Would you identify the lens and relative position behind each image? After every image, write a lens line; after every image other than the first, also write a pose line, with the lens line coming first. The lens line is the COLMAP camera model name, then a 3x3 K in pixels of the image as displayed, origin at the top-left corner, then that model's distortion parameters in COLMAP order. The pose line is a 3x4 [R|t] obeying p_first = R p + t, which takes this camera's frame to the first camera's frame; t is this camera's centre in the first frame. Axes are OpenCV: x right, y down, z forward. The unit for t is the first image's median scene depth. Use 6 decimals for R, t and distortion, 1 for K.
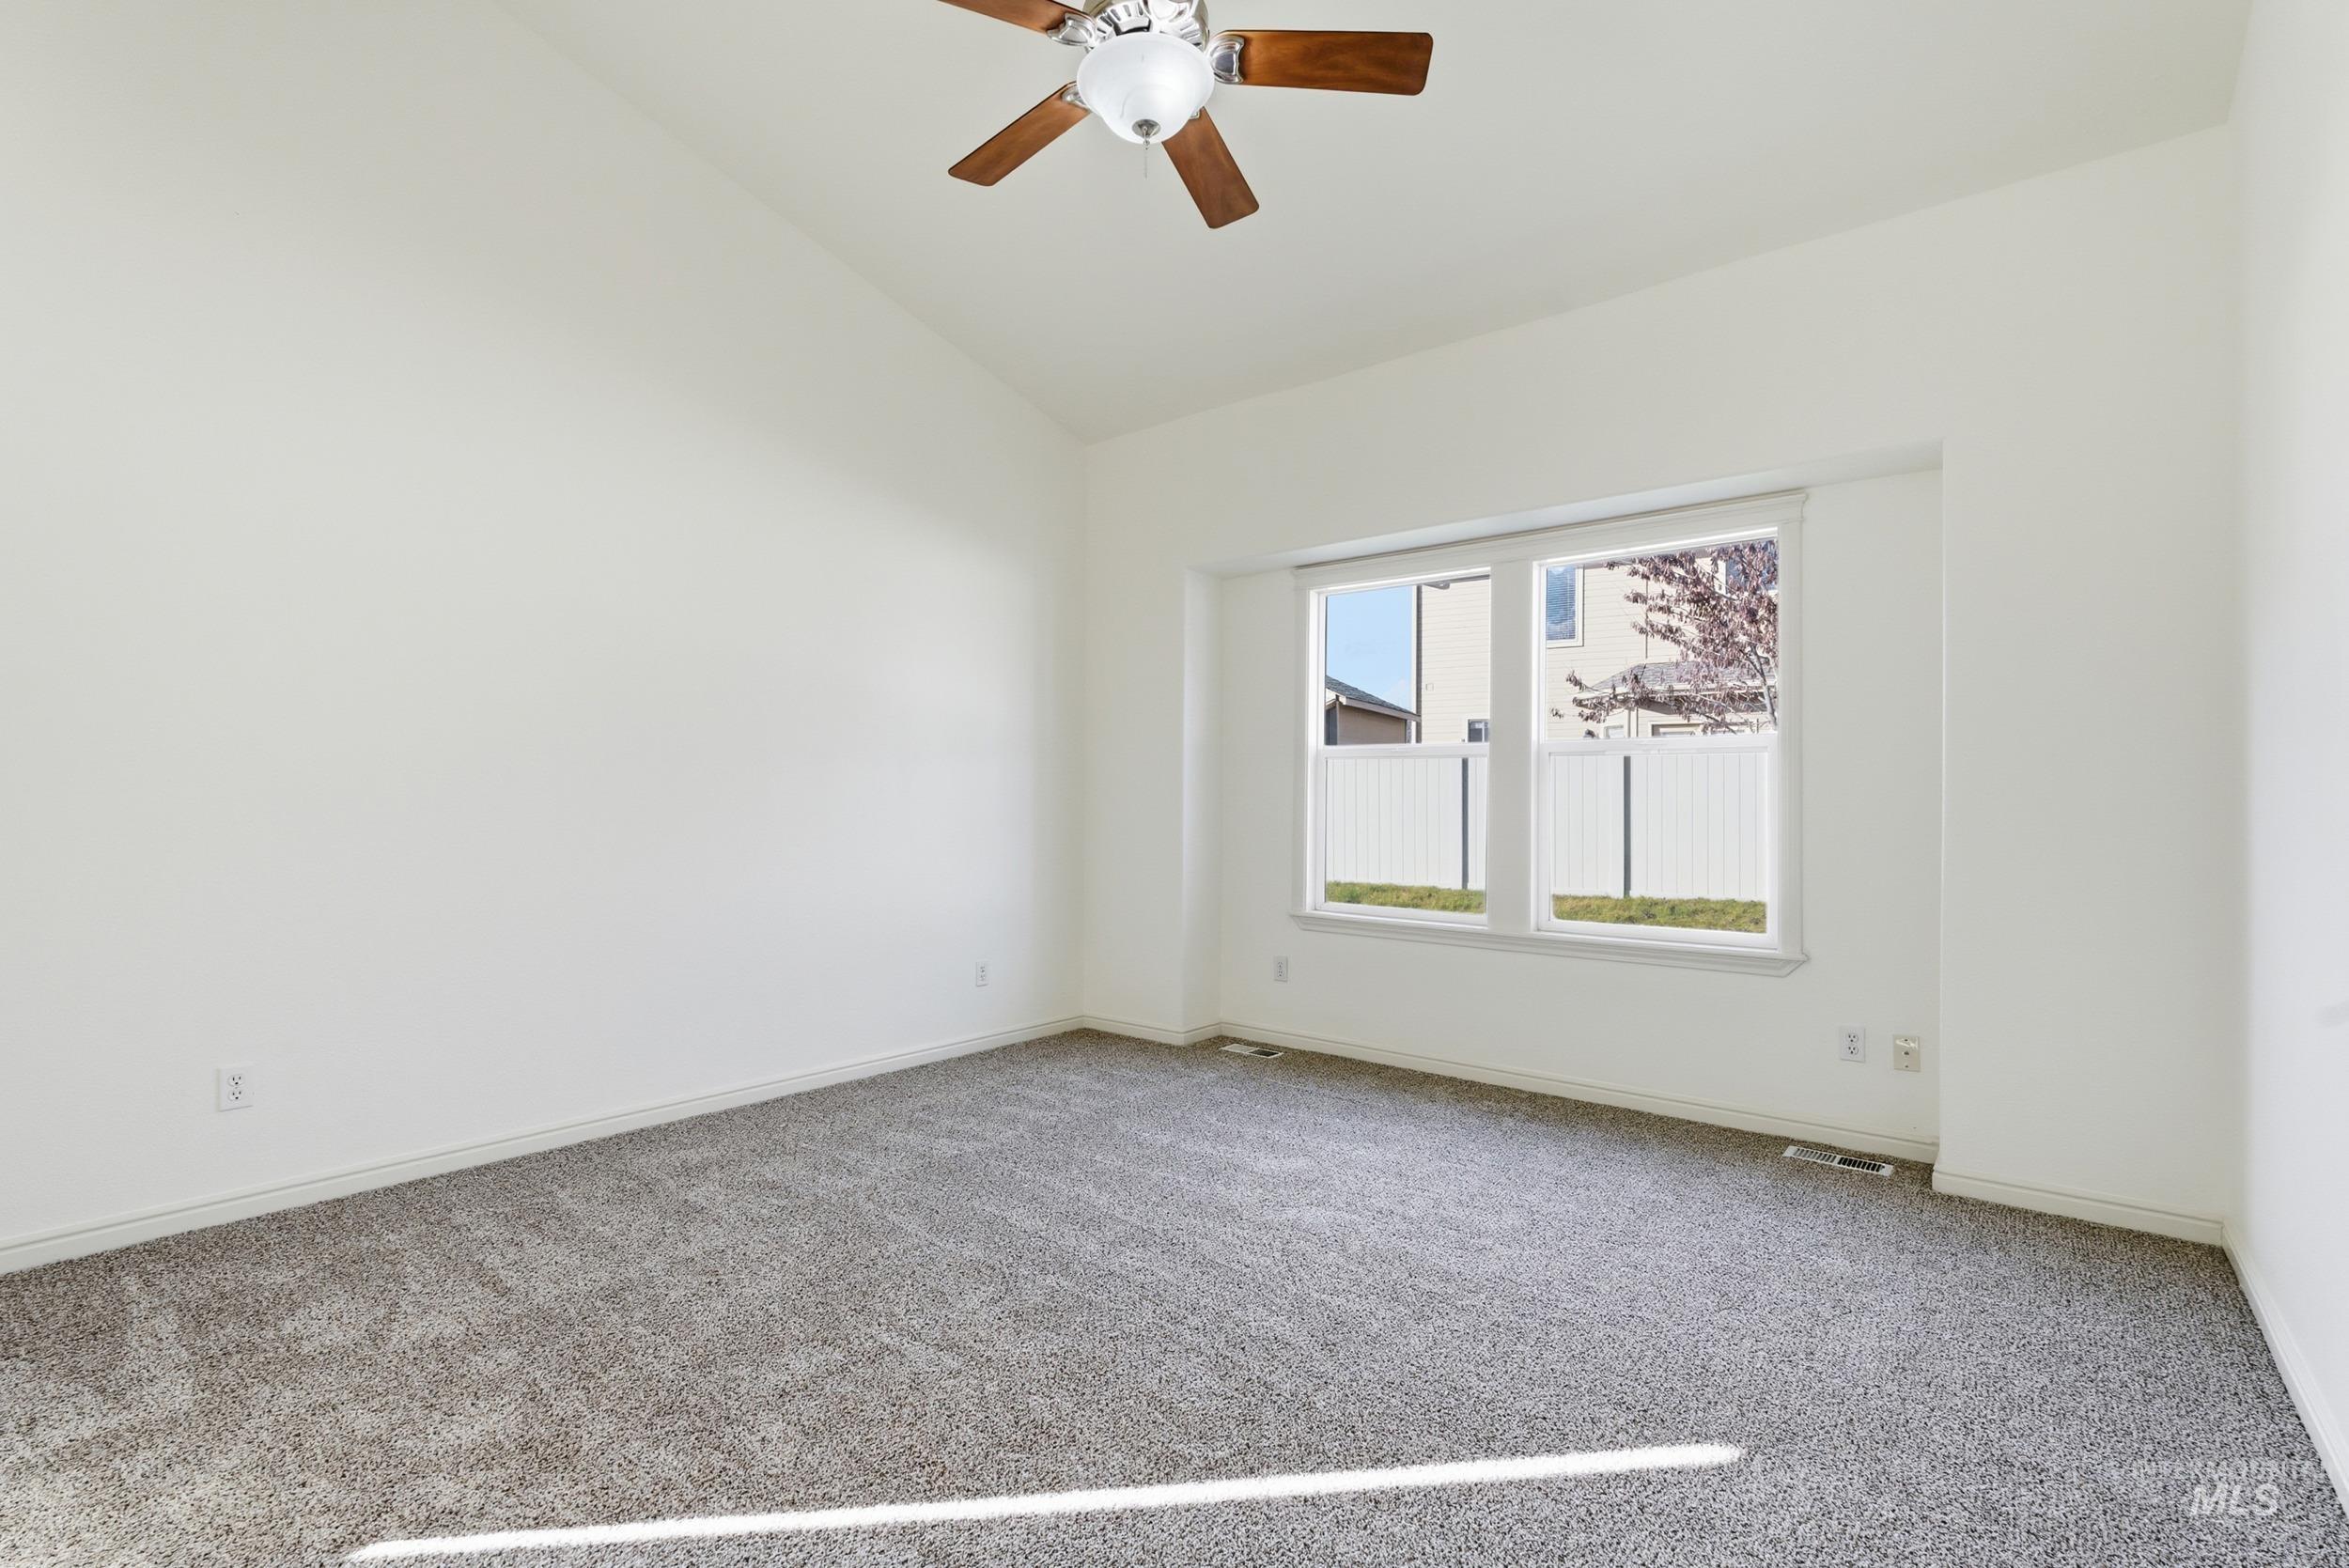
lens RADIAL K [[1048.0, 0, 1179.1], [0, 1048.0, 793.0], [0, 0, 1]] dist [-0.004597, 0.000130]
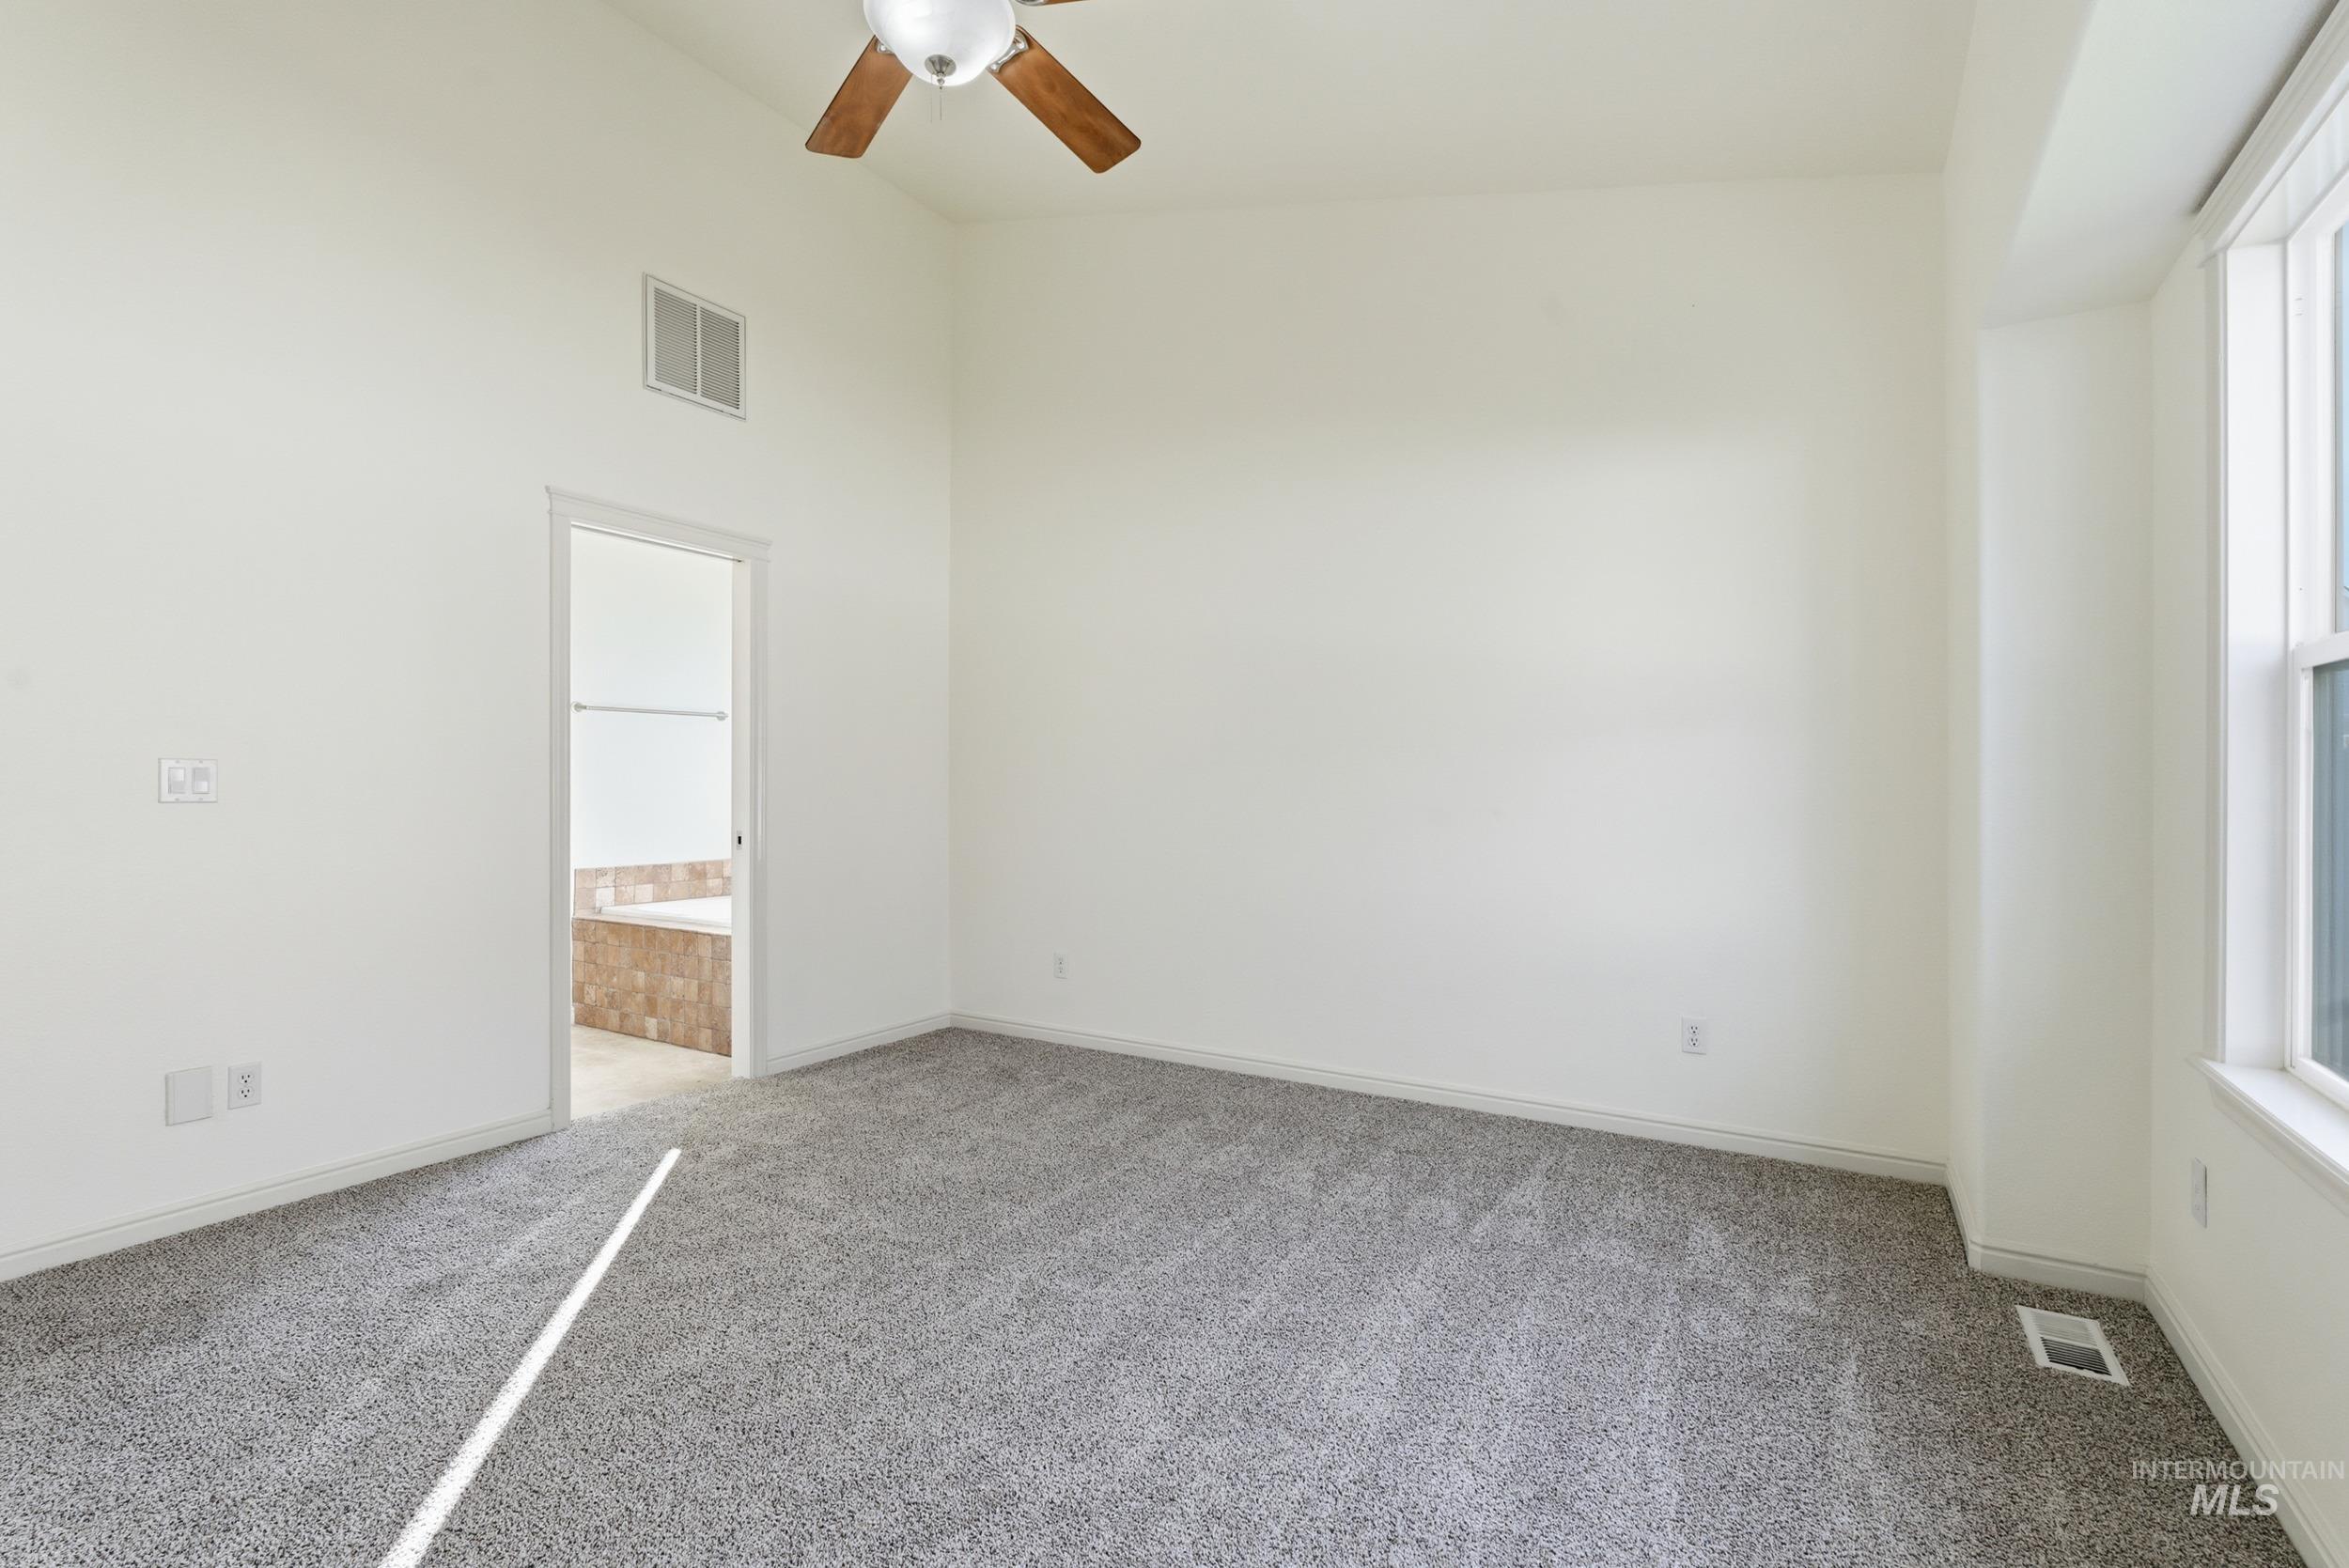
lens RADIAL K [[1067.7, 0, 1197.1], [0, 1067.7, 791.0], [0, 0, 1]] dist [-0.032686, 0.000023]
pose [[0.135091, -0.006306, -0.990813, 0.663162], [0.007611, 0.999957, -0.005326, 0.010584], [0.990804, -0.006822, 0.135133, 0.790798]]
